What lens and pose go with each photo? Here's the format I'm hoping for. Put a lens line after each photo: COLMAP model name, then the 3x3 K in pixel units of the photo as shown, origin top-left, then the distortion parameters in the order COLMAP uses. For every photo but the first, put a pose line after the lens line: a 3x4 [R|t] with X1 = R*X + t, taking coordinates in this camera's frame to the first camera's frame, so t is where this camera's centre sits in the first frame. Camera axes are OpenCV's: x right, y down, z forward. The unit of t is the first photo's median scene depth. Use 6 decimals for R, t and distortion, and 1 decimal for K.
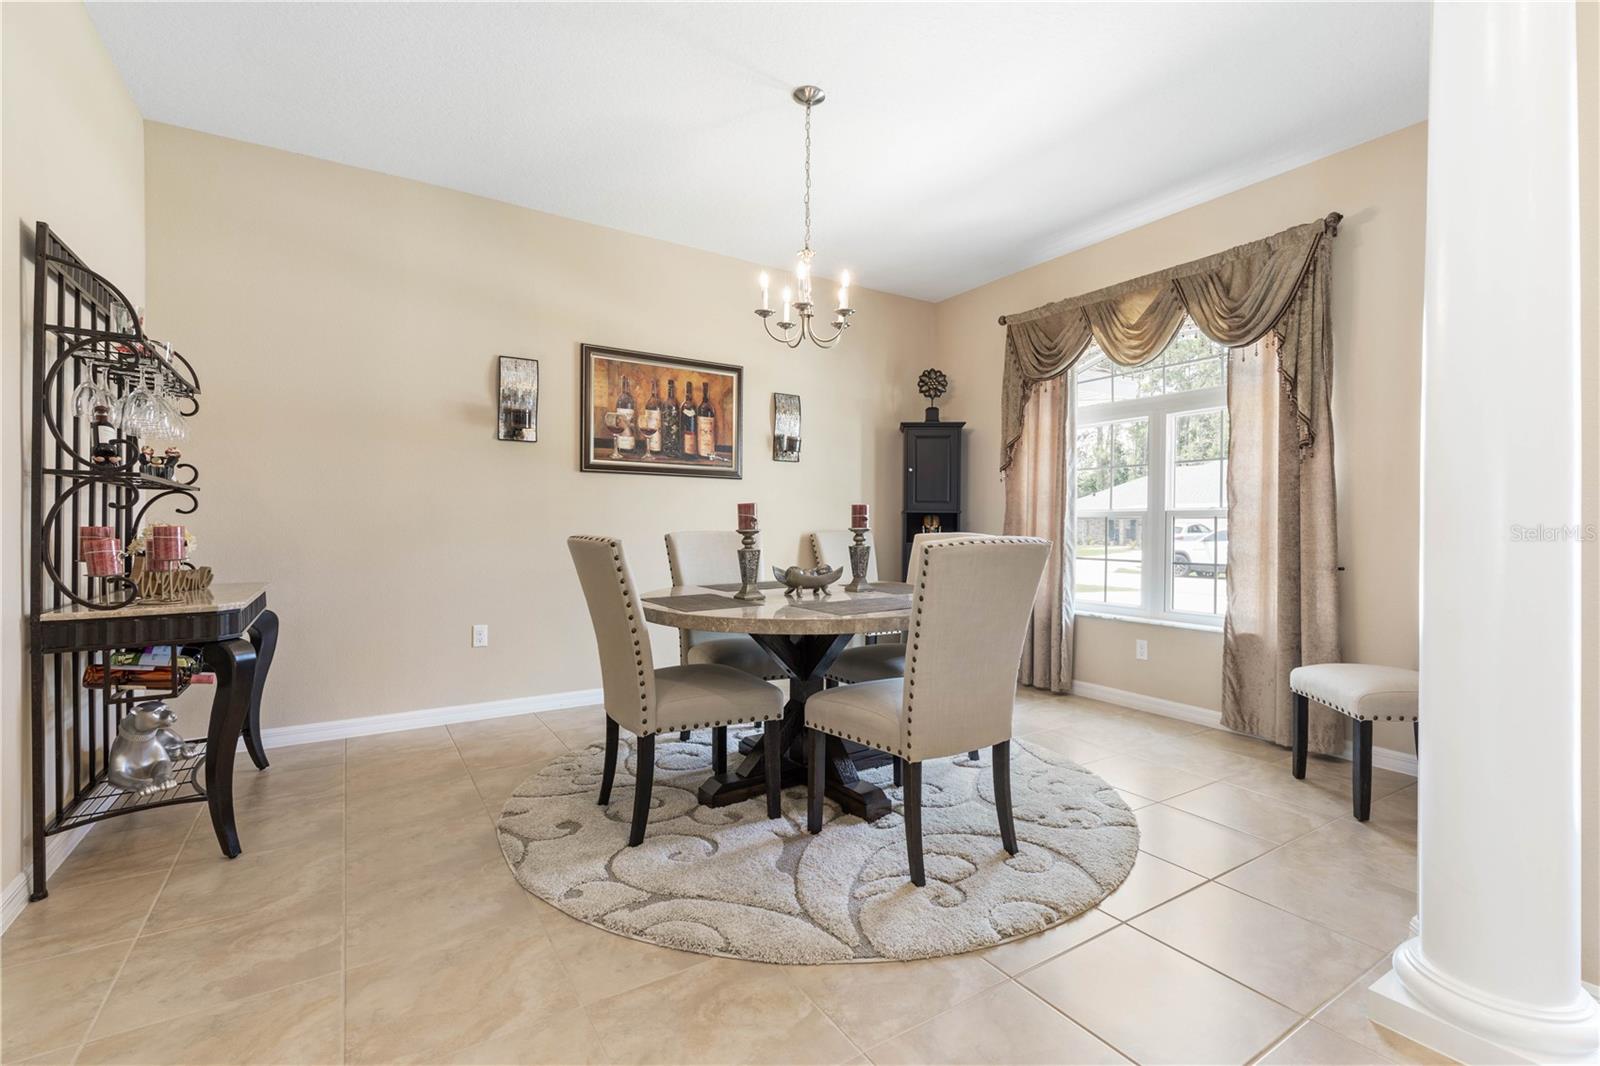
lens RADIAL K [[727.5, 0, 813.1], [0, 727.5, 518.0], [0, 0, 1]] dist [0.010185, -0.000319]
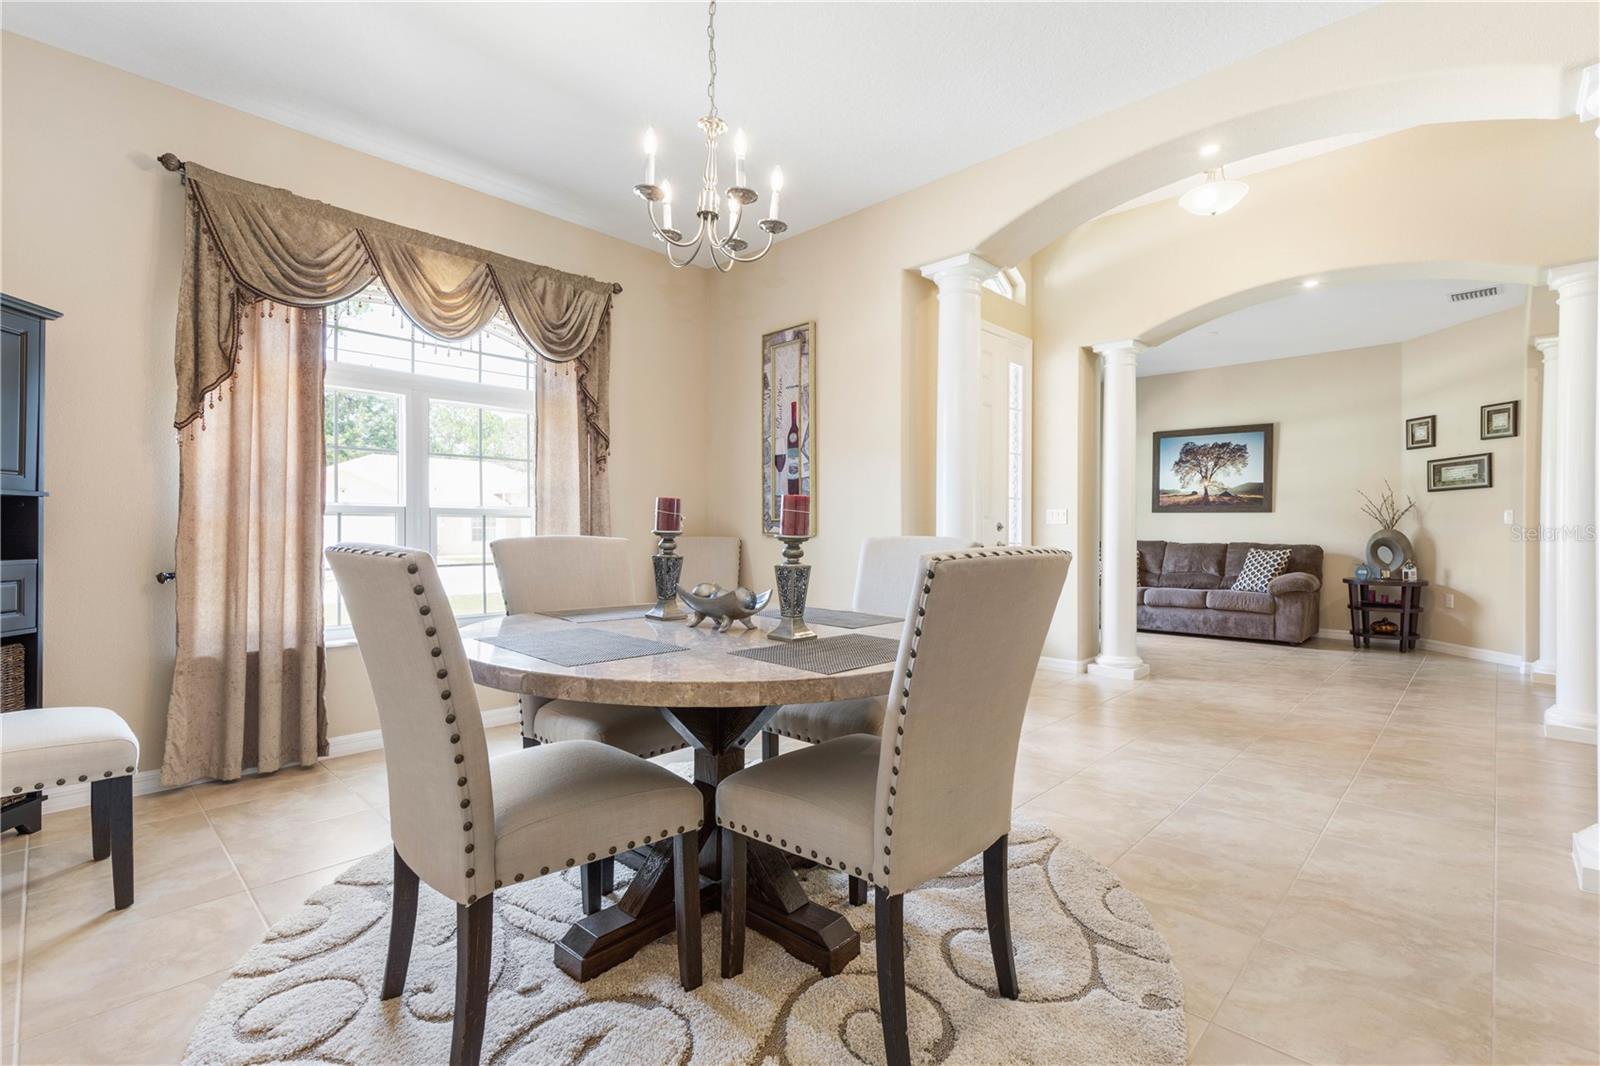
lens RADIAL K [[727.5, 0, 813.1], [0, 727.5, 518.0], [0, 0, 1]] dist [0.010185, -0.000319]
pose [[-0.249019, 0.001583, 0.968497, -0.660560], [-0.008480, 0.999957, -0.003814, 0.002623], [-0.968461, -0.009162, -0.248995, 1.032084]]
